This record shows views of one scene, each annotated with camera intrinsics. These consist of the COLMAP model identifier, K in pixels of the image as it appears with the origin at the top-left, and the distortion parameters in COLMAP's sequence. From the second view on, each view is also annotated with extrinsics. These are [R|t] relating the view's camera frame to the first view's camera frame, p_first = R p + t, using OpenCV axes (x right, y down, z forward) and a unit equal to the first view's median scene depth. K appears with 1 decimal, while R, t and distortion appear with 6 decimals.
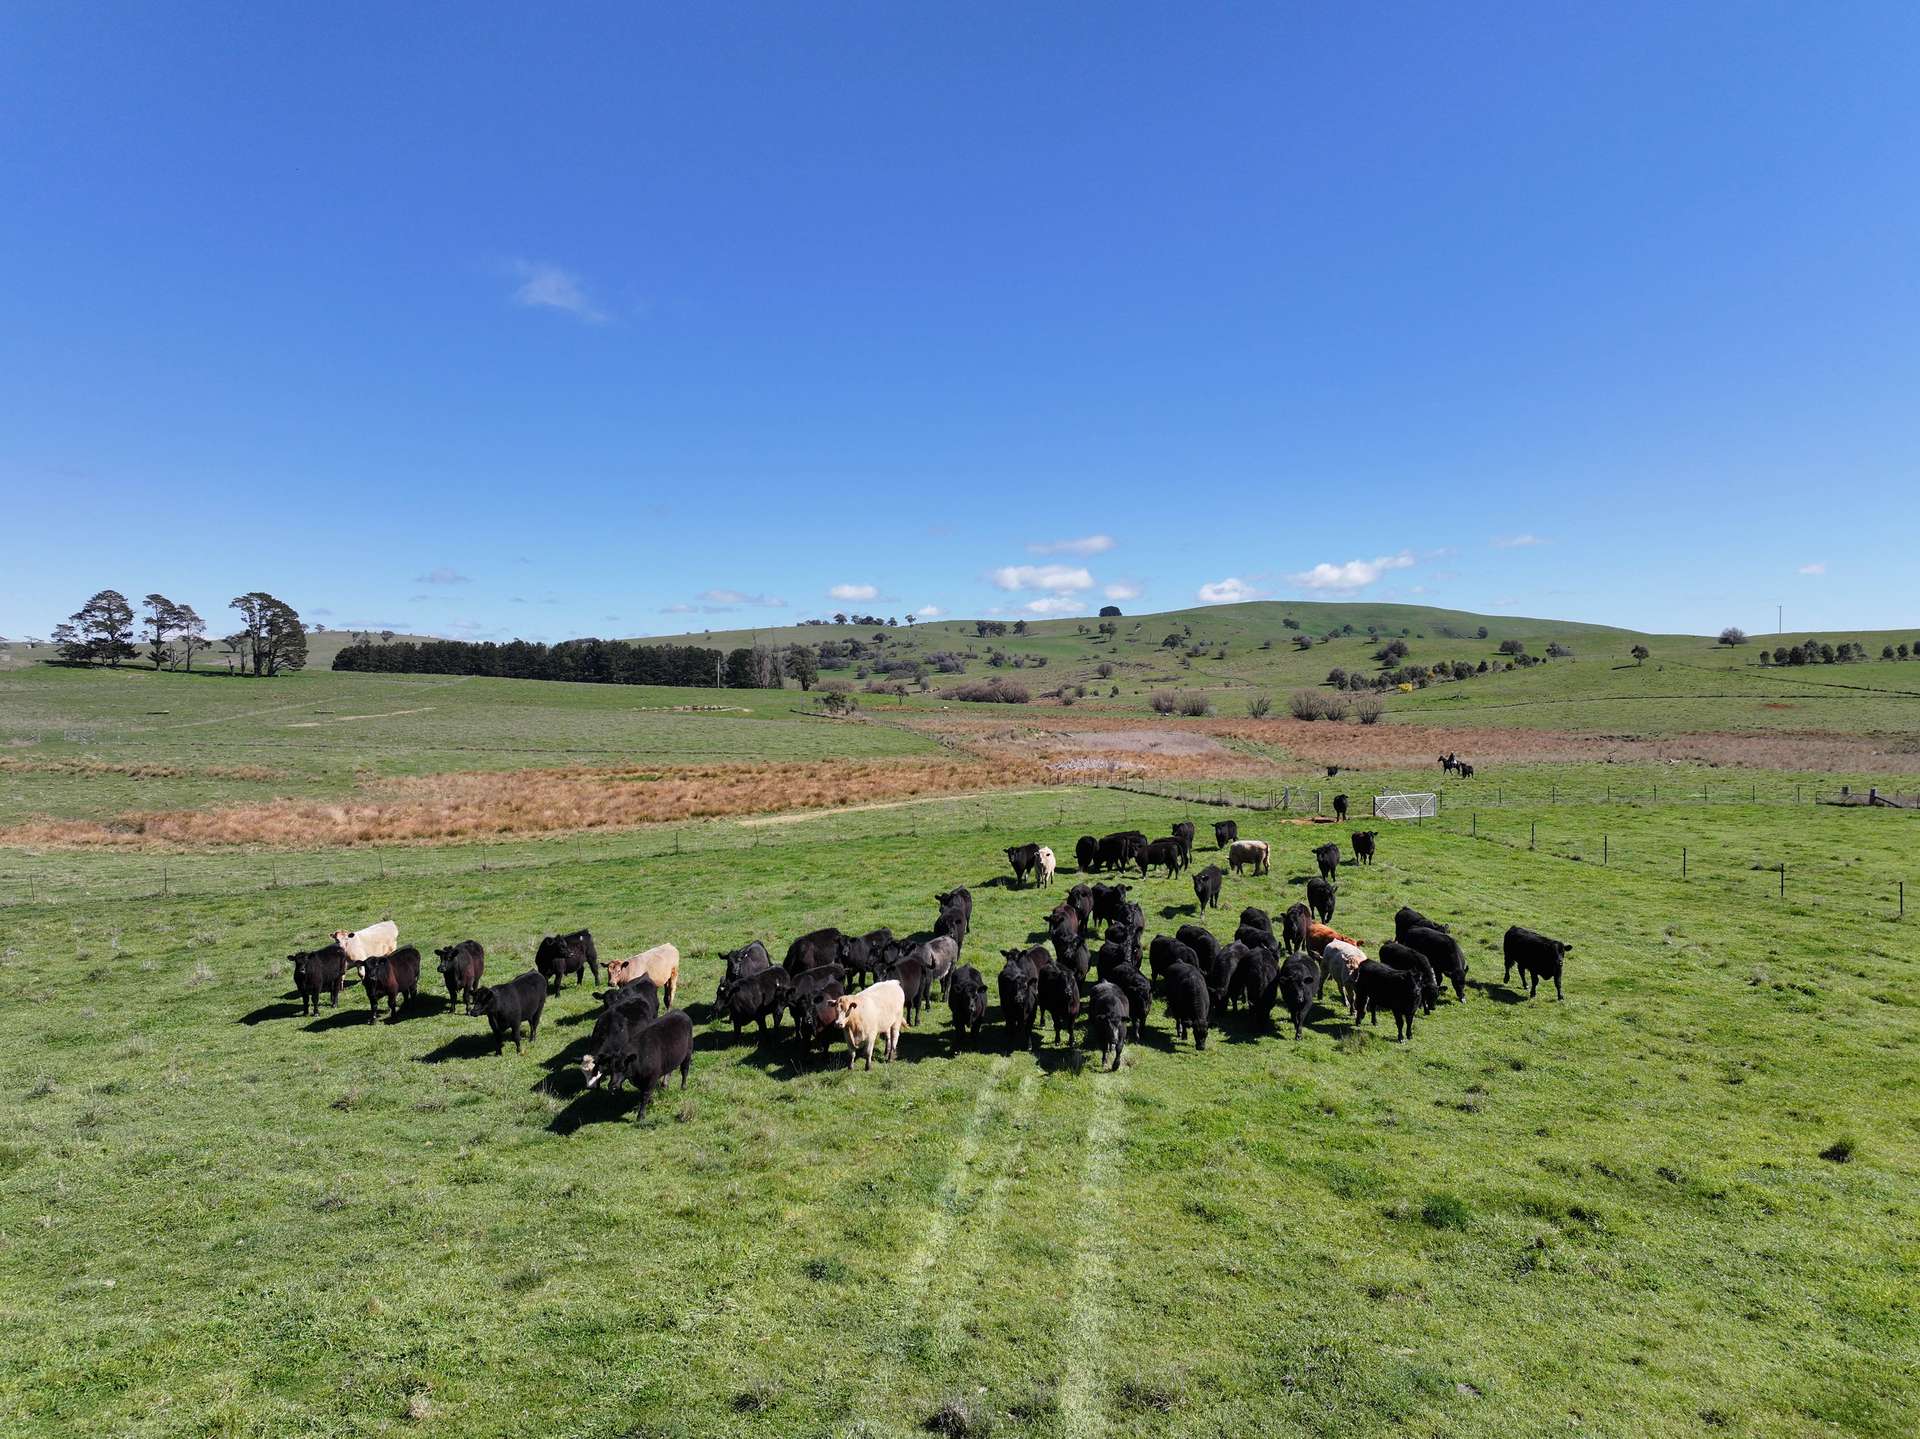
lens RADIAL K [[1338.1, 0, 959.7], [0, 1338.1, 717.3], [0, 0, 1]] dist [0.003028, 0.009578]
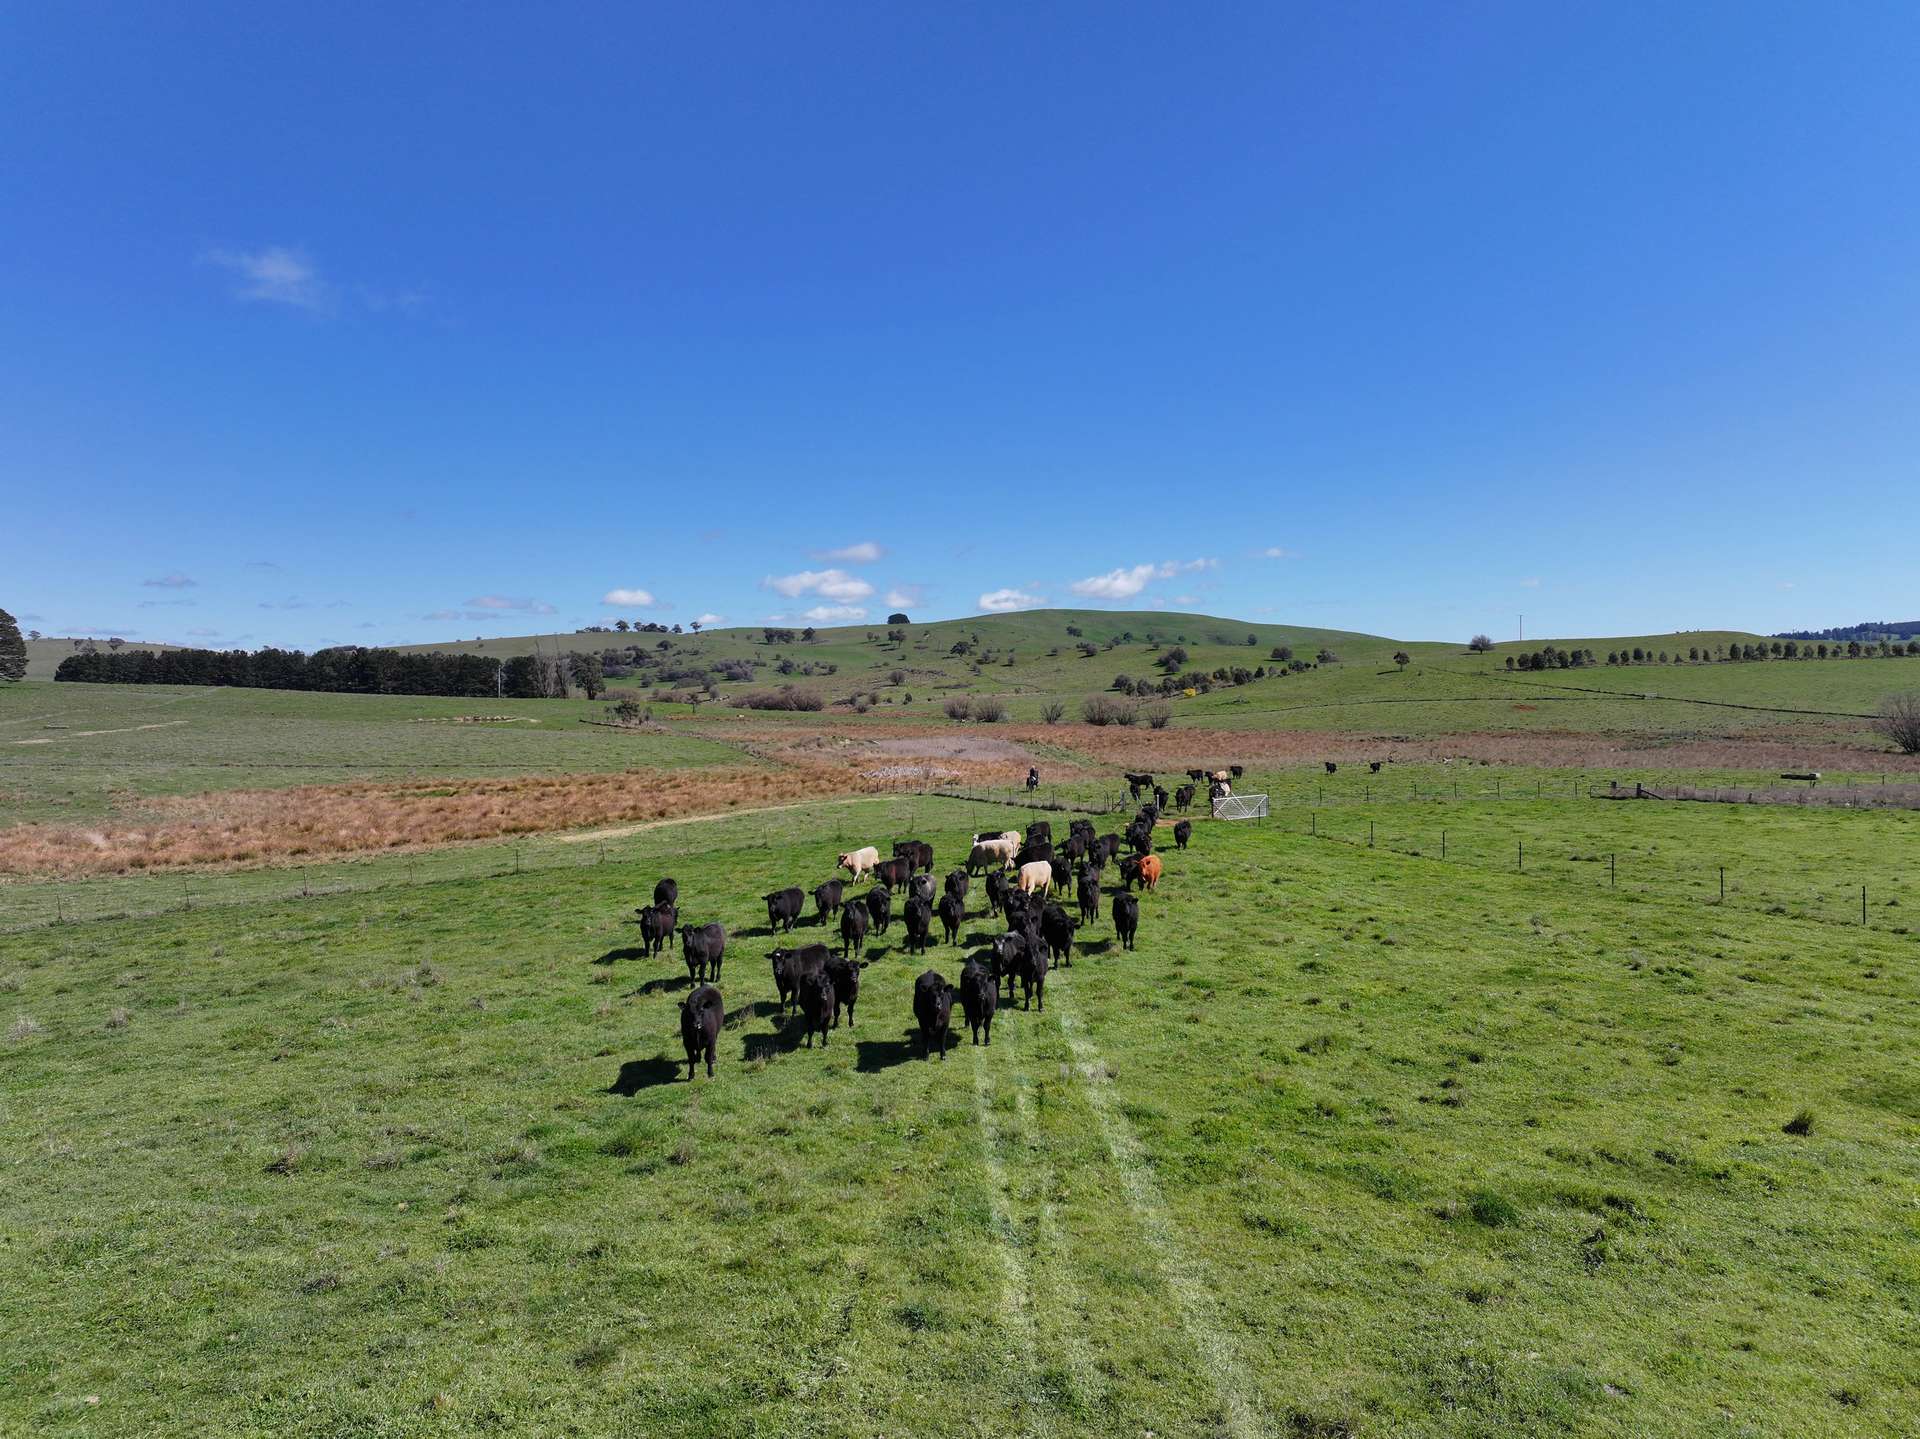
lens RADIAL K [[1338.1, 0, 957.9], [0, 1338.1, 721.7], [0, 0, 1]] dist [0.003028, 0.009578]
pose [[0.987665, -0.009749, 0.156280, -0.122476], [0.010093, 0.999948, -0.001408, -0.001158], [-0.156259, 0.002968, 0.987712, 0.039133]]
